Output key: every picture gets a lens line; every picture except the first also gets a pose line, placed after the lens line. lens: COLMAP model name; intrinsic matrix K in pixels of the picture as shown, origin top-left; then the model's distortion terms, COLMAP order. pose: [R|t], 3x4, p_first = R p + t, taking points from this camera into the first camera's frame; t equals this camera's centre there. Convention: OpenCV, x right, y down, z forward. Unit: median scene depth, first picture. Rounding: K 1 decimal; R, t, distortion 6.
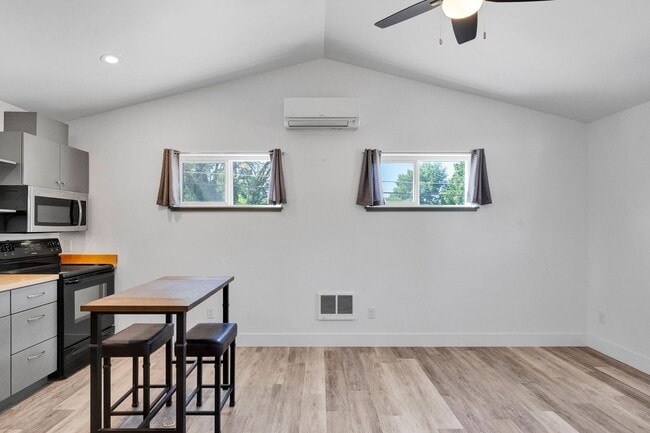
lens RADIAL K [[356.3, 0, 321.6], [0, 356.3, 223.9], [0, 0, 1]] dist [-0.000589, -0.001114]
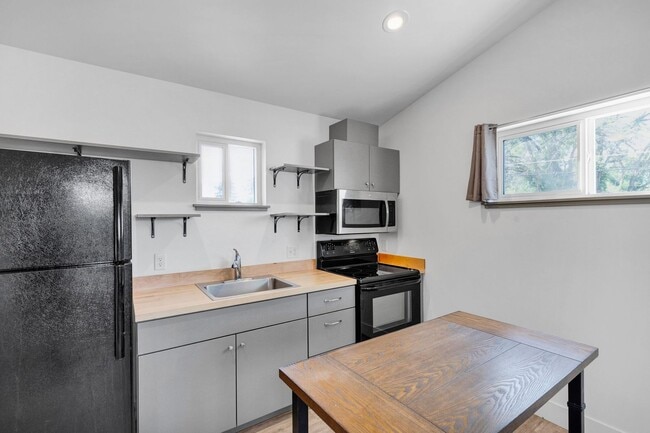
lens RADIAL K [[298.2, 0, 322.9], [0, 298.2, 219.5], [0, 0, 1]] dist [0.007901, -0.000982]
pose [[0.552881, -0.002271, -0.833257, -0.100906], [0.010042, 0.999942, 0.003938, -0.020133], [0.833199, -0.010544, 0.552872, 0.410869]]
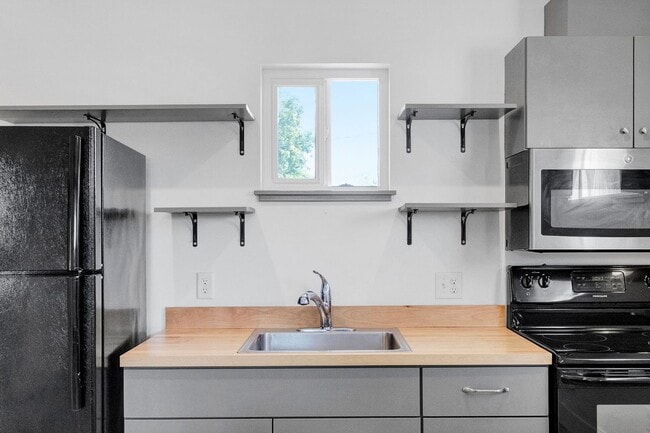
lens RADIAL K [[641.8, 0, 331.6], [0, 641.8, 228.6], [0, 0, 1]] dist [-0.002043, 0.000000]
pose [[-0.014797, -0.002440, -0.999888, 0.010834], [0.005524, 0.999982, -0.002522, -0.003229], [0.999875, -0.005561, -0.014783, 0.644370]]
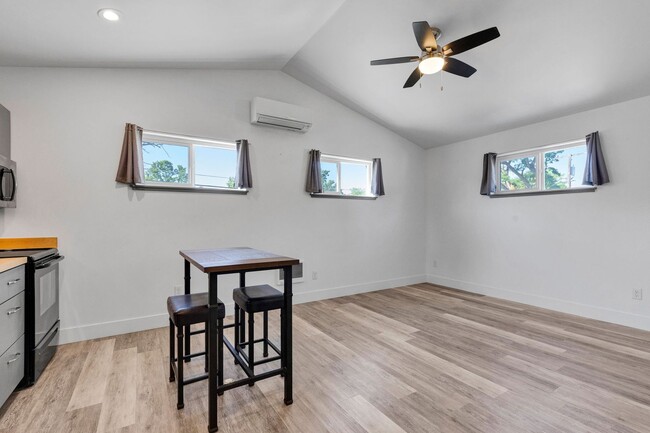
lens RADIAL K [[298.2, 0, 324.3], [0, 298.2, 219.0], [0, 0, 1]] dist [0.007901, -0.000982]
pose [[0.852250, -0.002430, 0.523129, -0.442388], [0.003177, 0.999995, -0.000531, 0.049209], [-0.523125, 0.002114, 0.852253, 0.053988]]
